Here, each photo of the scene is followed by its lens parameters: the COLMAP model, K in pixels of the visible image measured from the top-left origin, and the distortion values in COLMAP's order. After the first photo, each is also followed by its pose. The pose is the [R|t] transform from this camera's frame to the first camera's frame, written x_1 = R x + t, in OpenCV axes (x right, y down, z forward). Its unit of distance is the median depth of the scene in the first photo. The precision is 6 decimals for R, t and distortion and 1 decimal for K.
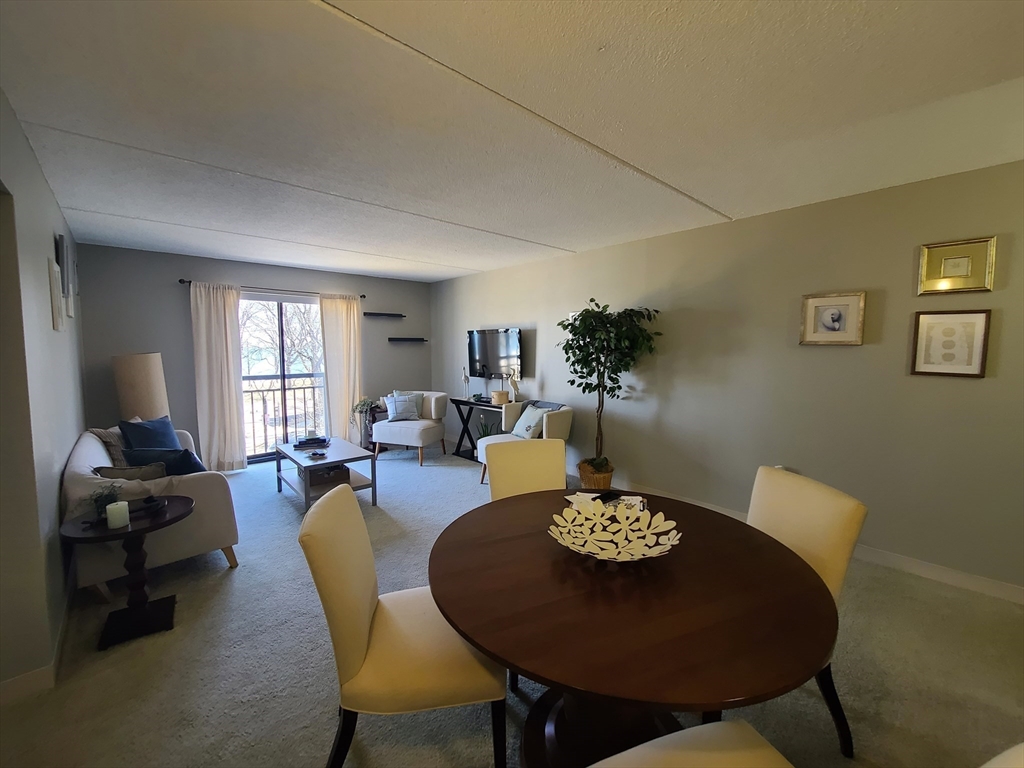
lens RADIAL K [[419.8, 0, 512.0], [0, 419.8, 380.8], [0, 0, 1]] dist [-0.003622, 0.000033]
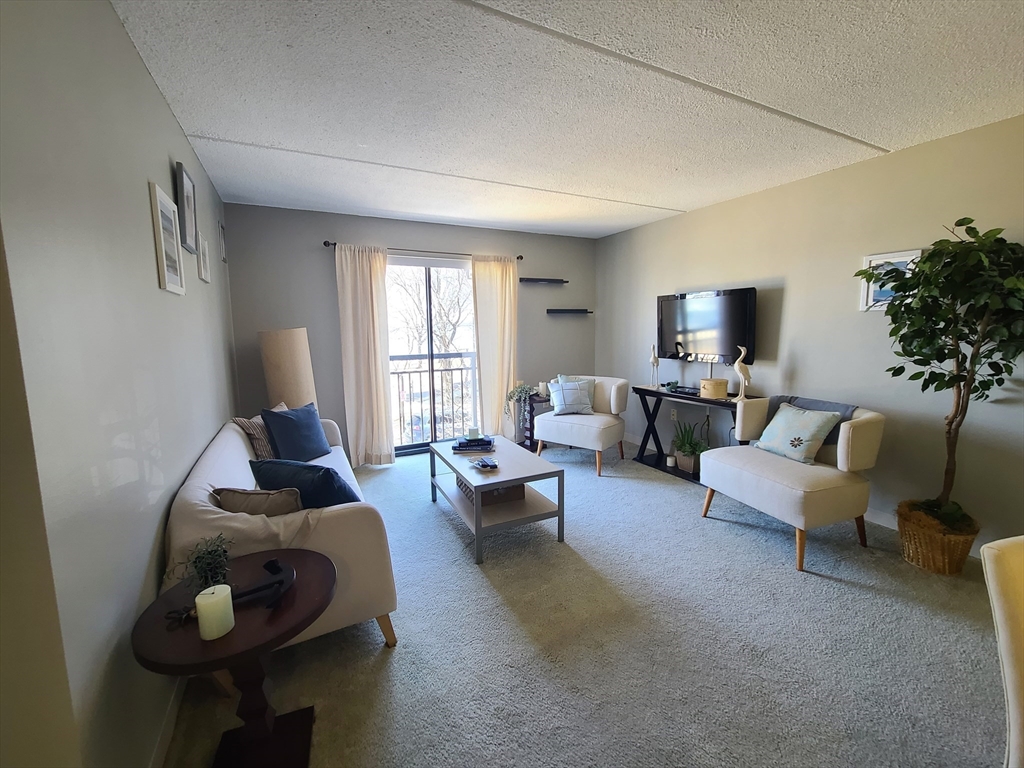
lens RADIAL K [[419.8, 0, 513.3], [0, 419.8, 381.6], [0, 0, 1]] dist [-0.003622, 0.000033]
pose [[0.964715, 0.023841, -0.262216, -0.208747], [-0.010320, 0.998551, 0.052820, -0.007009], [0.263095, -0.048250, 0.963563, 0.287247]]
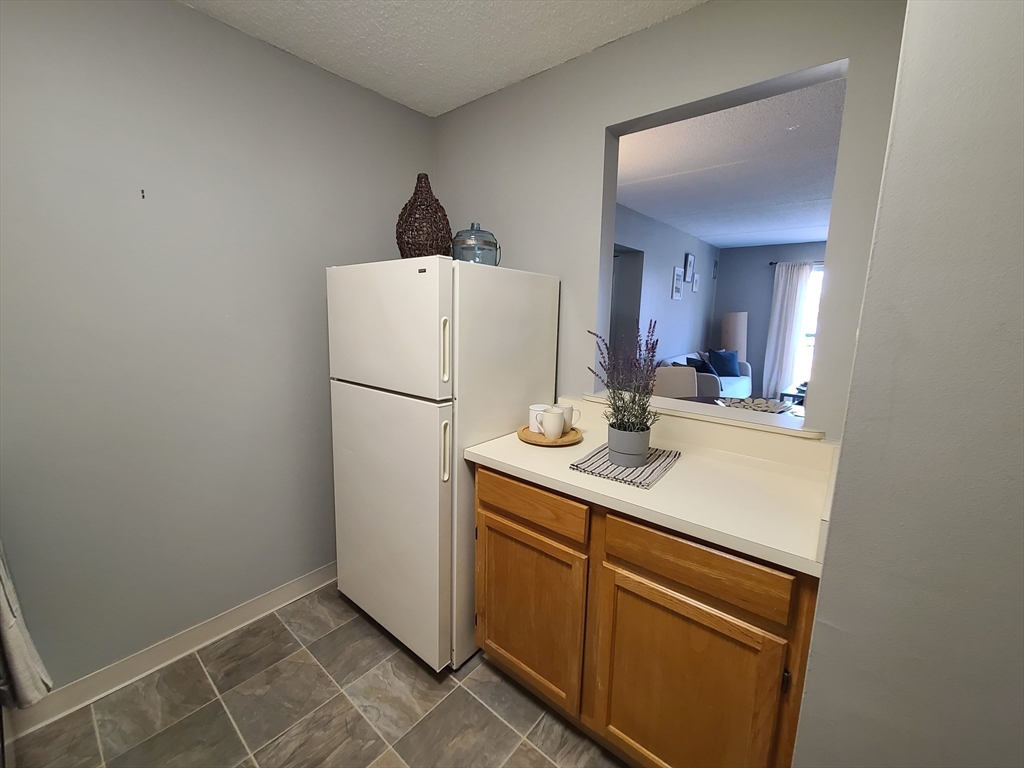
lens RADIAL K [[419.8, 0, 511.1], [0, 419.8, 374.3], [0, 0, 1]] dist [-0.003622, 0.000033]
pose [[0.134760, 0.154422, -0.978771, 0.627337], [-0.094482, 0.985284, 0.142441, 0.021666], [0.986363, 0.073281, 0.147367, -0.086612]]
